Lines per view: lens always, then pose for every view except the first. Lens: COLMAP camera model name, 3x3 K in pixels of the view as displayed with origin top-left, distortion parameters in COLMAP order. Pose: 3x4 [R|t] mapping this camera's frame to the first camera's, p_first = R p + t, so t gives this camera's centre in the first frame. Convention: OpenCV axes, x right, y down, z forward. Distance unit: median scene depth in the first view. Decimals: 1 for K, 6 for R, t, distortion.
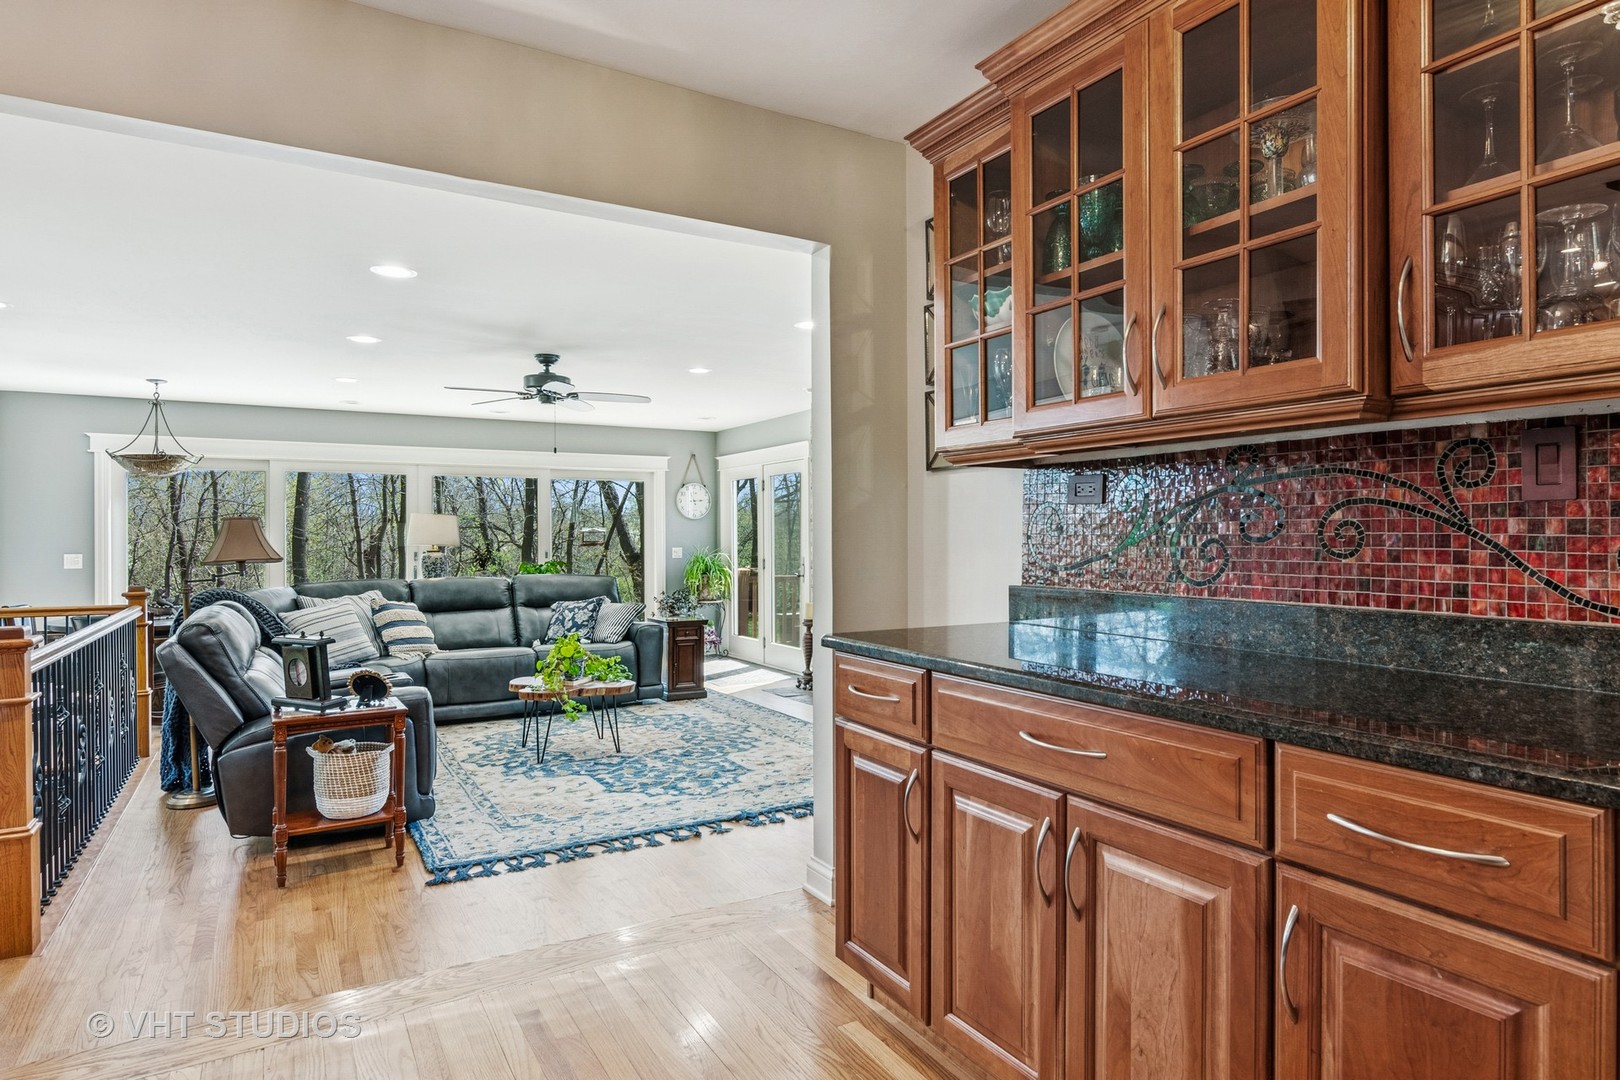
lens RADIAL K [[905.4, 0, 810.0], [0, 905.4, 540.0], [0, 0, 1]] dist [0.001378, 0.000505]
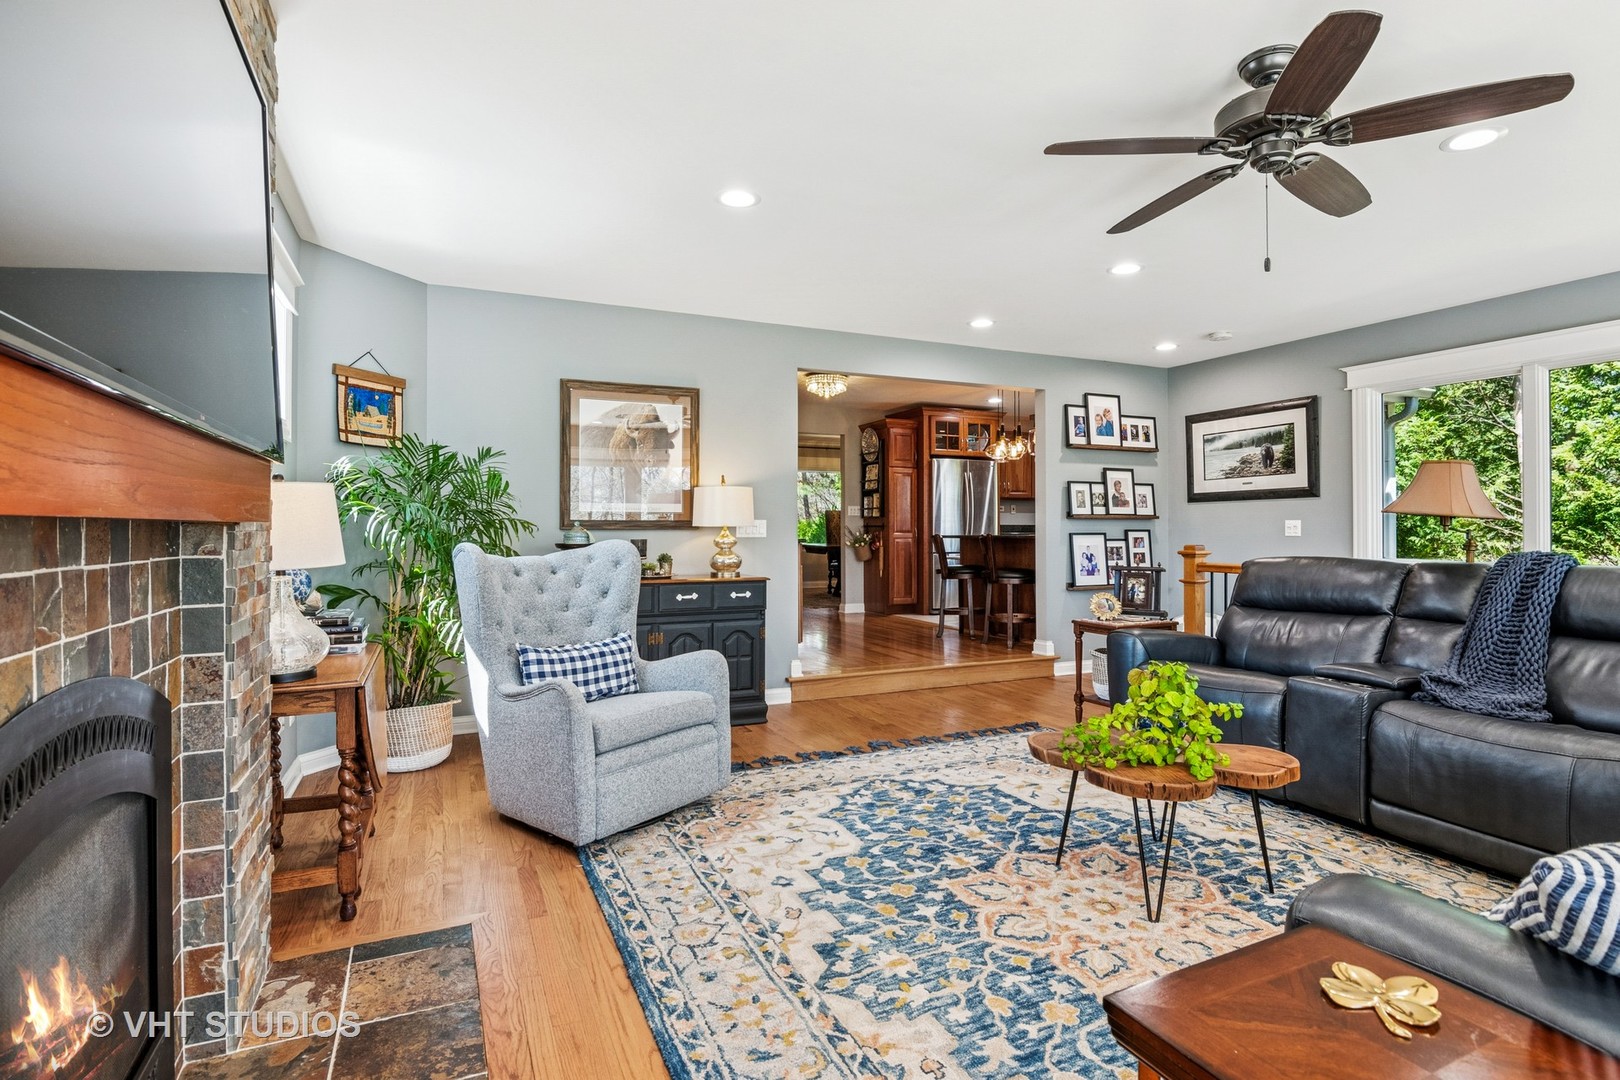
lens RADIAL K [[818.1, 0, 811.7], [0, 818.1, 521.0], [0, 0, 1]] dist [-0.000457, -0.000239]
pose [[-0.995209, 0.003128, 0.097725, -0.129529], [0.002602, 0.999981, -0.005511, 0.029957], [-0.097740, -0.005230, -0.995198, 1.777316]]
